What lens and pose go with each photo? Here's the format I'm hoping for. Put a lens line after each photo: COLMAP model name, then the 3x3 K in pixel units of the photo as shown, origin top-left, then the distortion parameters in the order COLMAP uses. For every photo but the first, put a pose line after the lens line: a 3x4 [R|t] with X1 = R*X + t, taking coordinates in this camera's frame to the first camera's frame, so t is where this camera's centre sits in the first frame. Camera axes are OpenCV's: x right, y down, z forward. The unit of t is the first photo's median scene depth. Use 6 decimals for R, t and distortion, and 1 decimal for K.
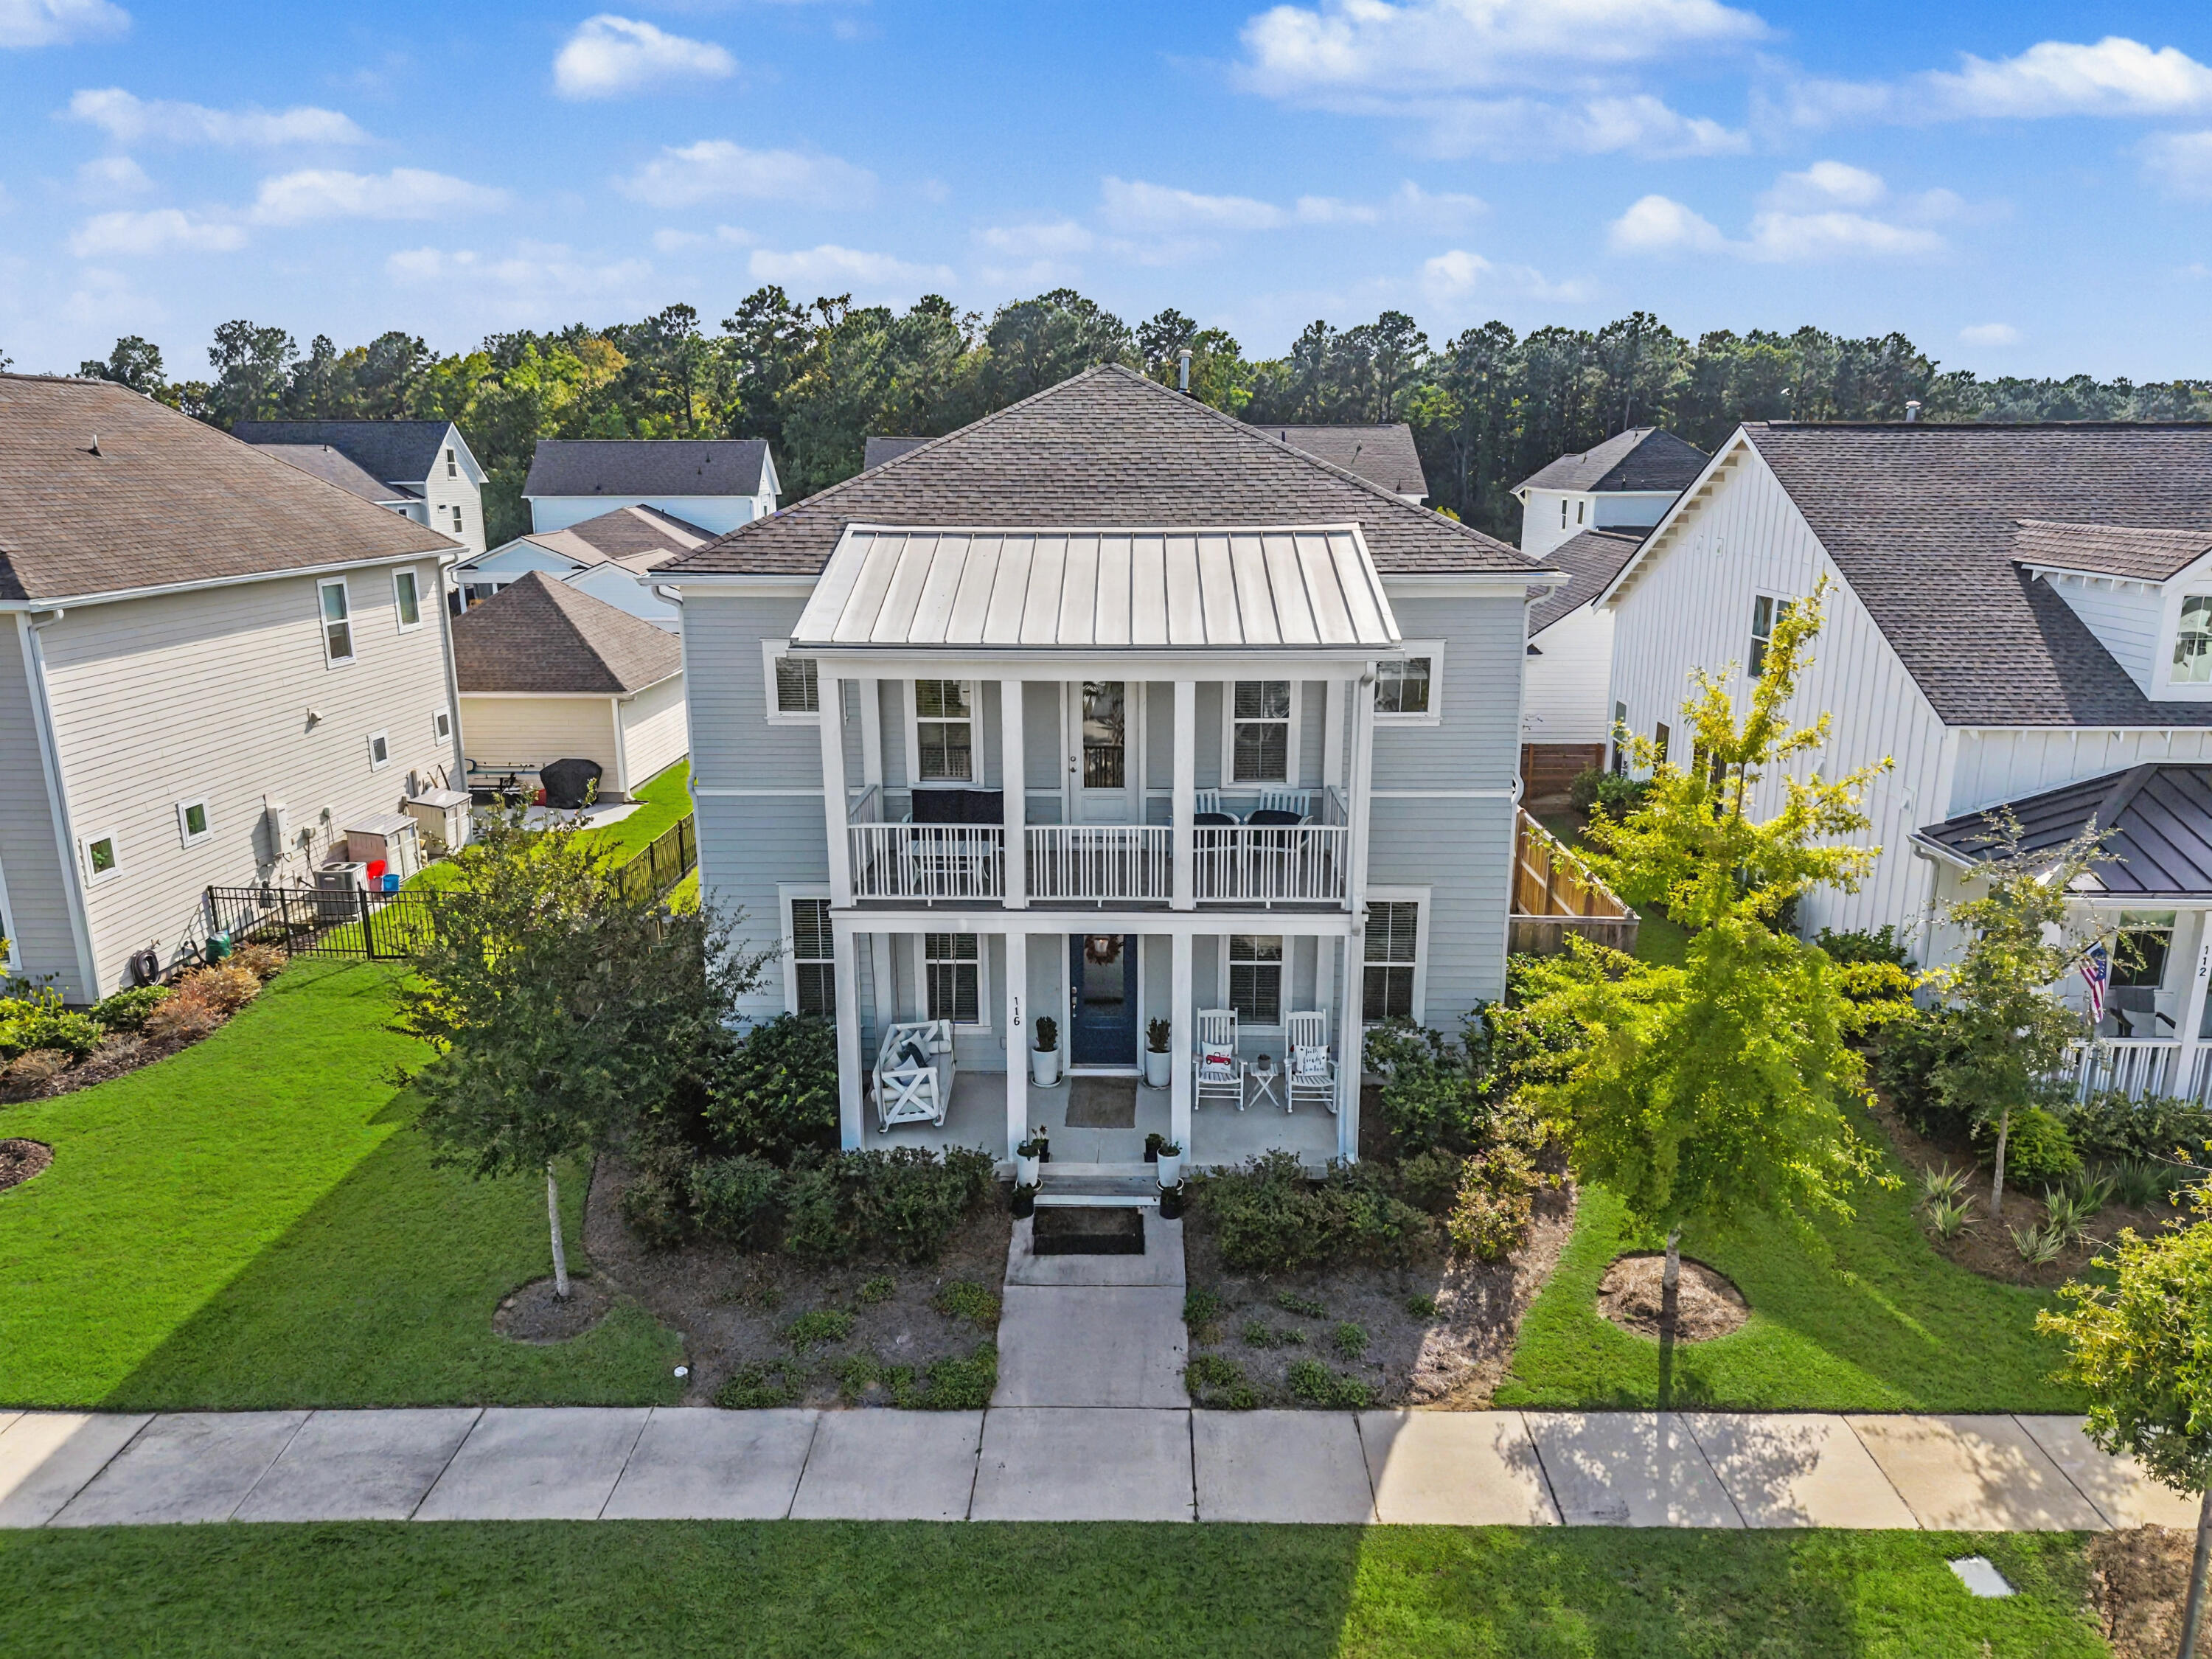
lens RADIAL K [[1474.5, 0, 1110.8], [0, 1474.5, 830.2], [0, 0, 1]] dist [0.019208, -0.017953]
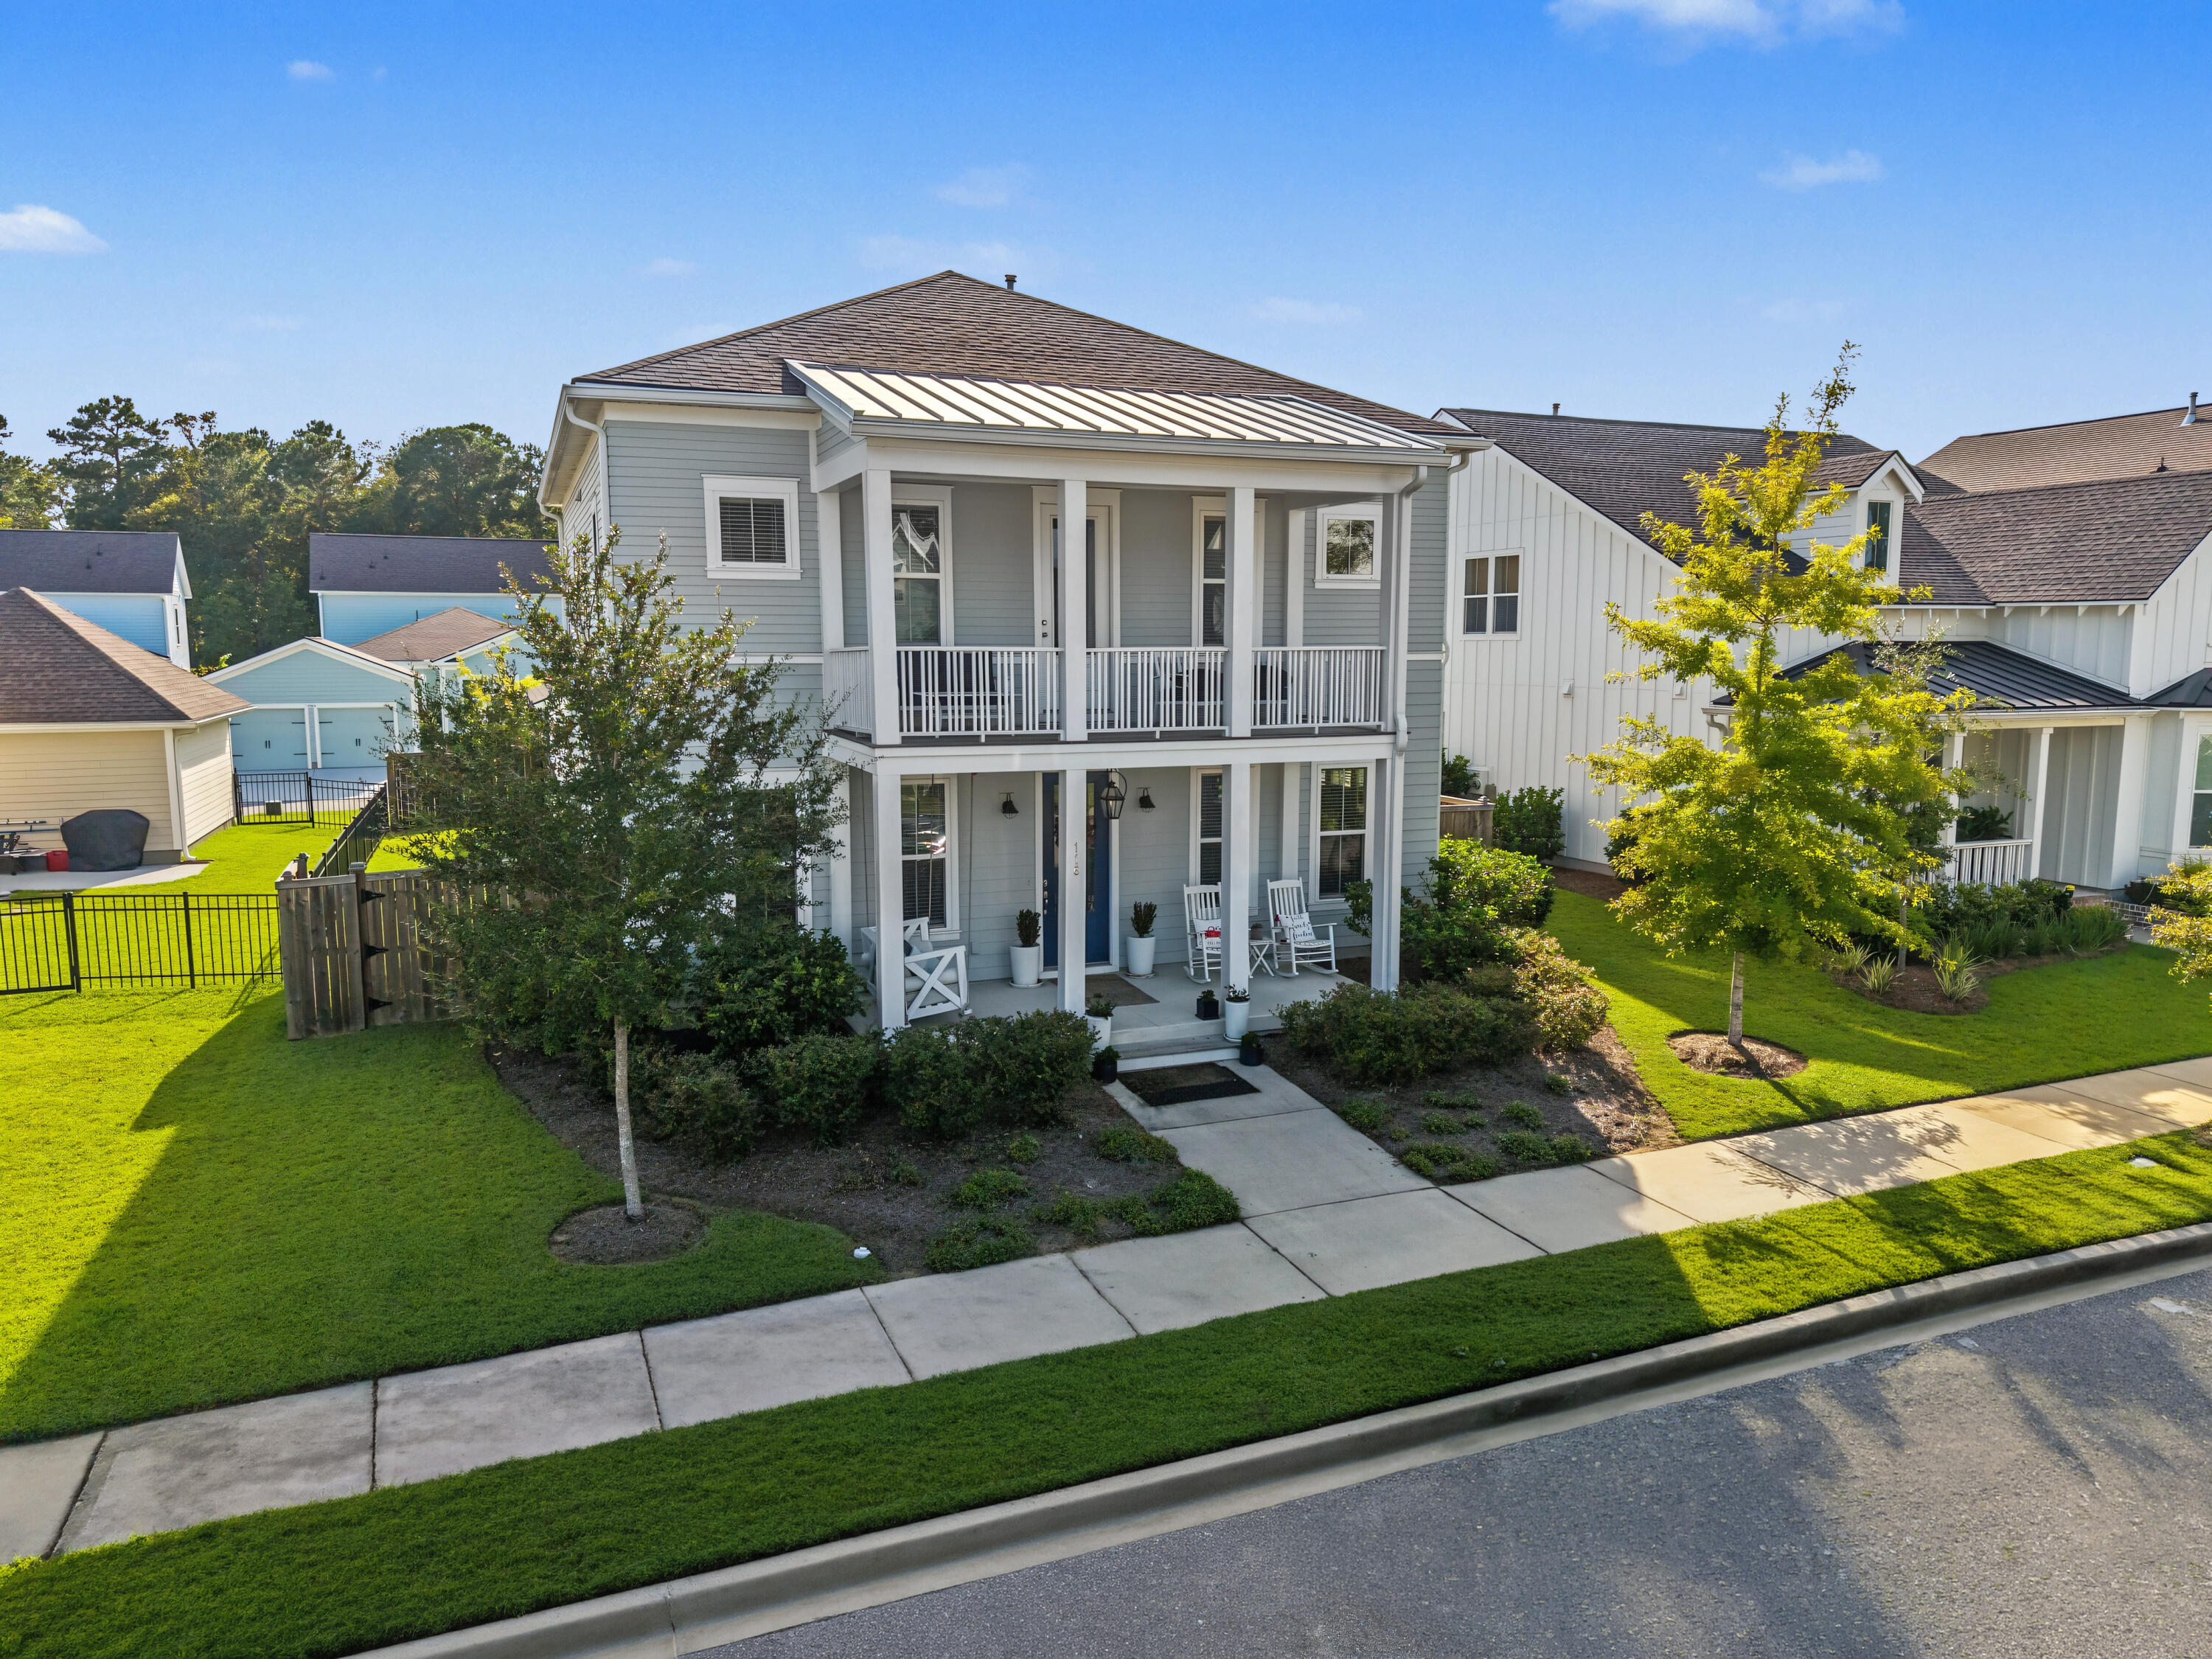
lens RADIAL K [[1474.5, 0, 1108.9], [0, 1474.5, 835.8], [0, 0, 1]] dist [0.019208, -0.017953]
pose [[0.918864, -0.049129, 0.391505, -0.379487], [0.093536, 0.991057, -0.095165, 0.187423], [-0.383328, 0.124063, 0.915242, 0.155854]]
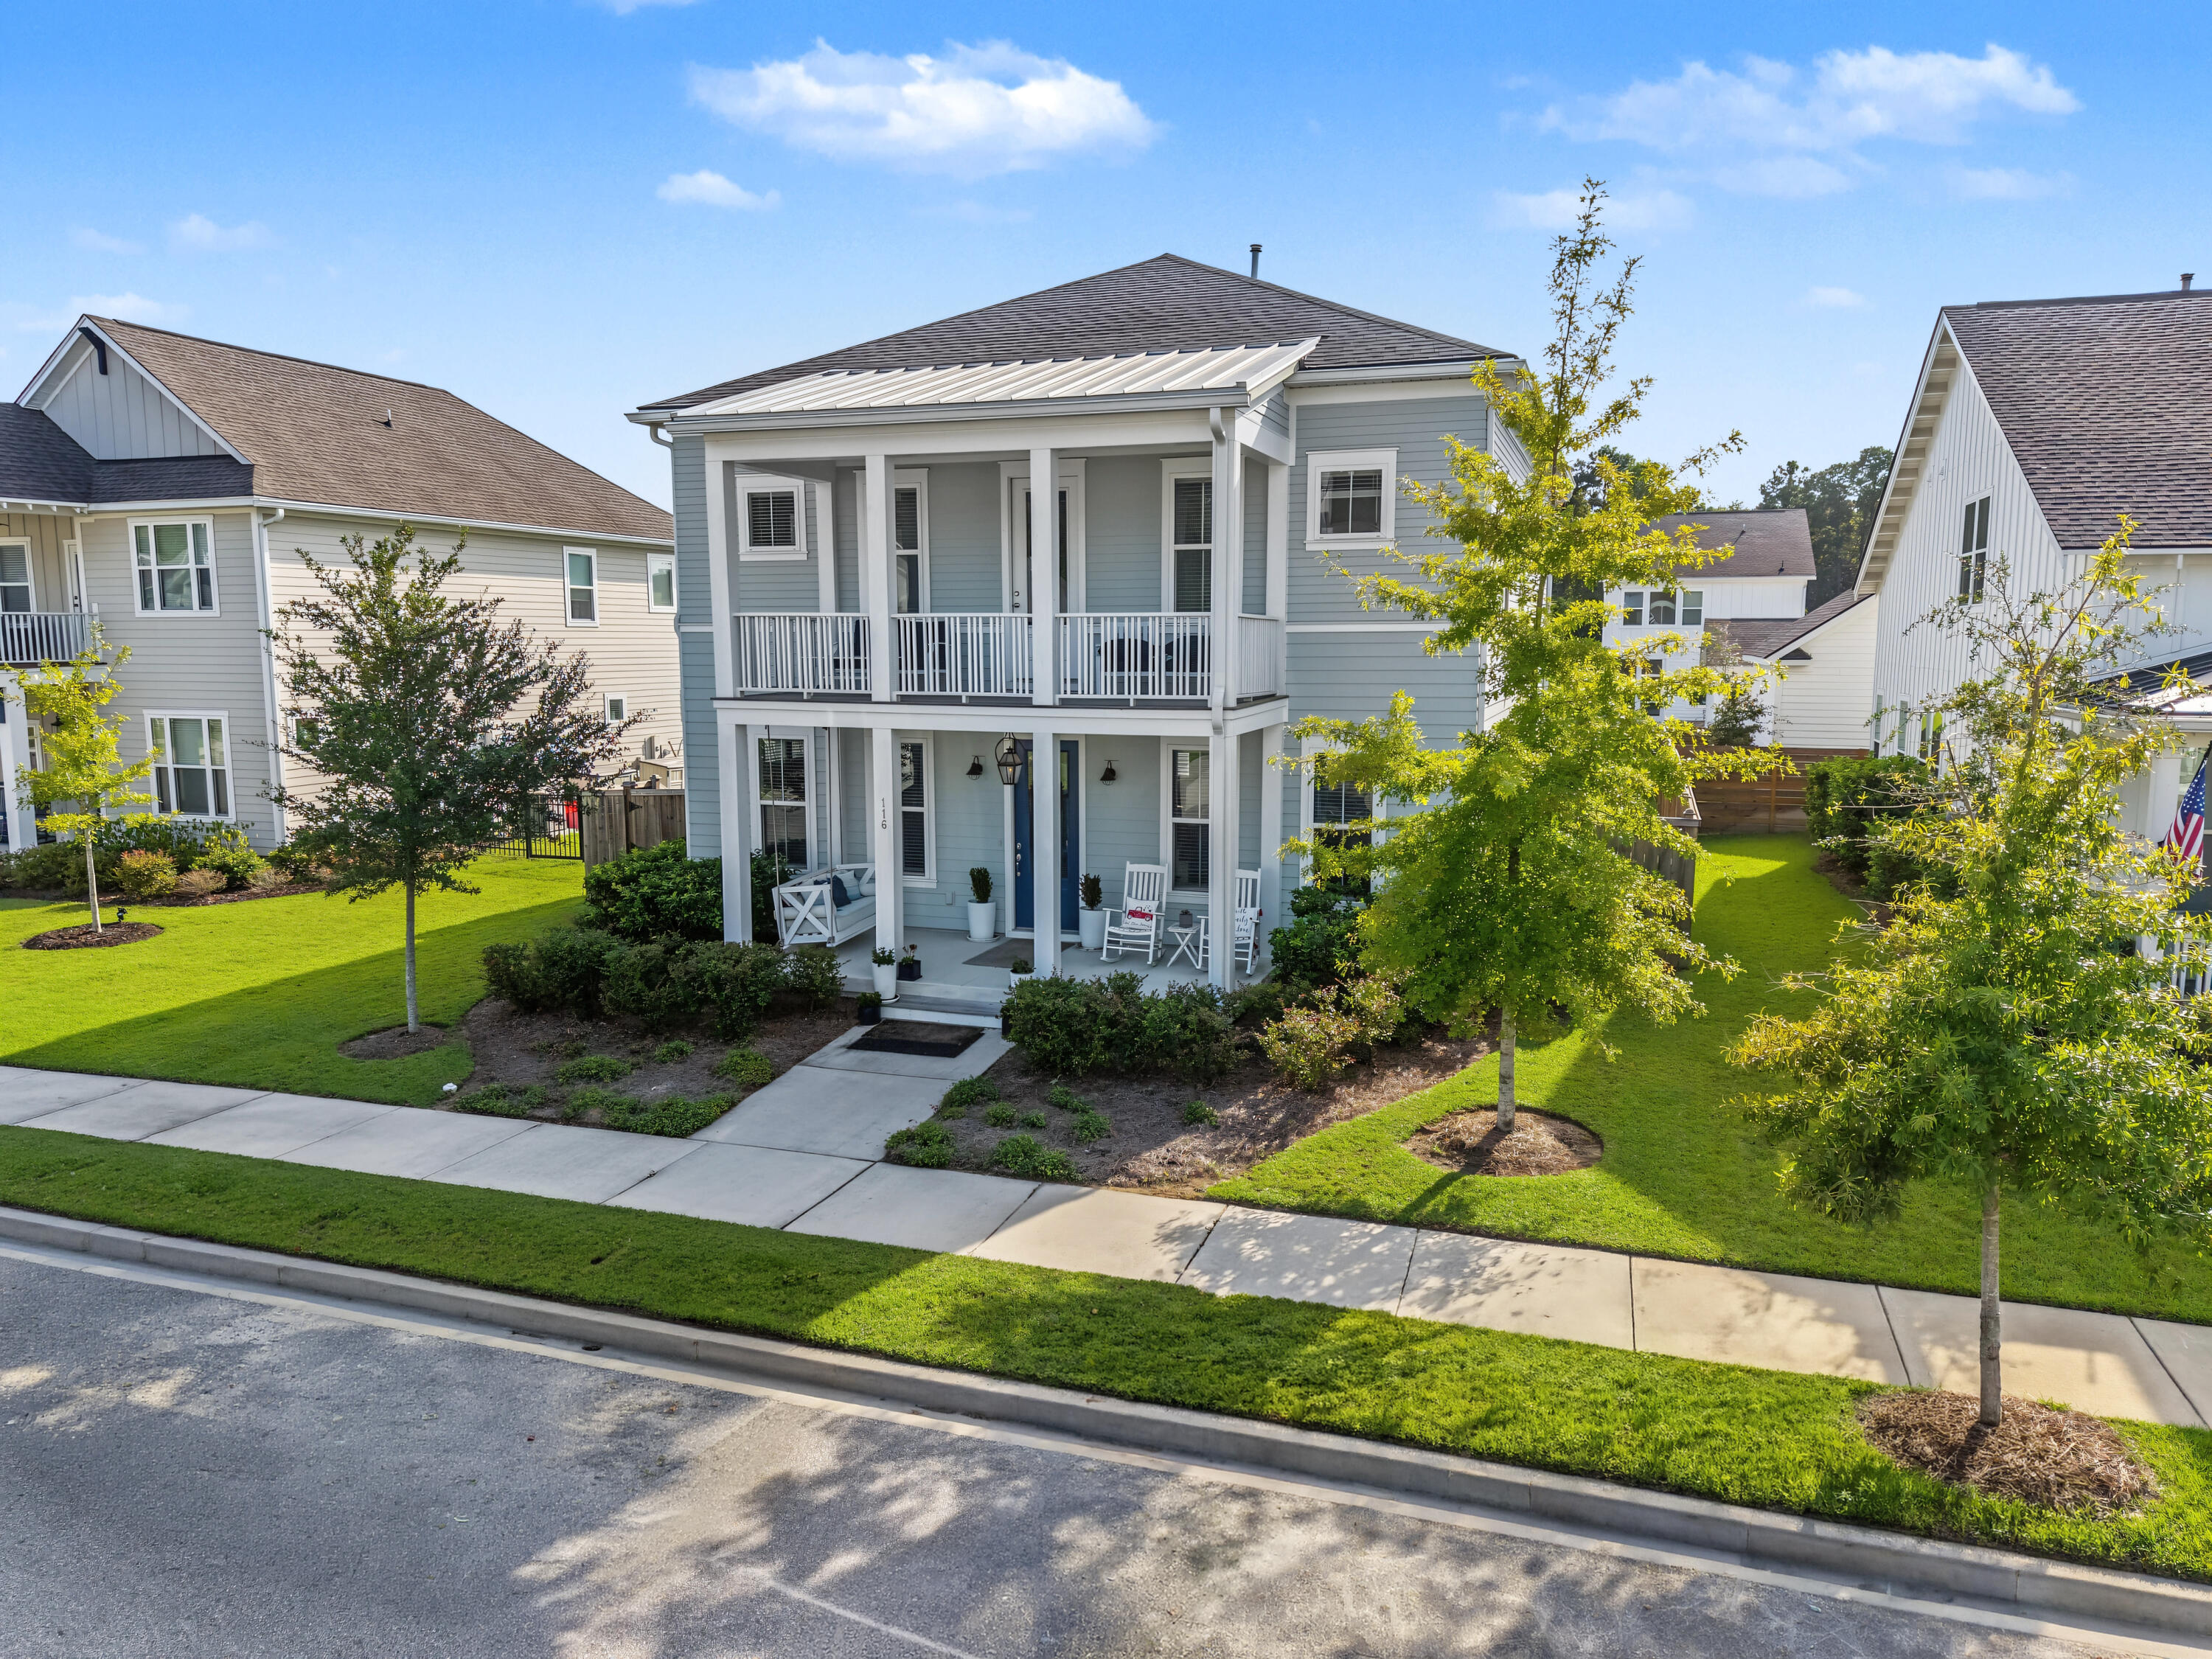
lens RADIAL K [[1474.5, 0, 1114.2], [0, 1474.5, 834.6], [0, 0, 1]] dist [0.019208, -0.017953]
pose [[0.951093, 0.043101, -0.305884, 0.355899], [-0.077278, 0.991930, -0.100514, 0.211496], [0.299083, 0.119237, 0.946748, 0.129896]]
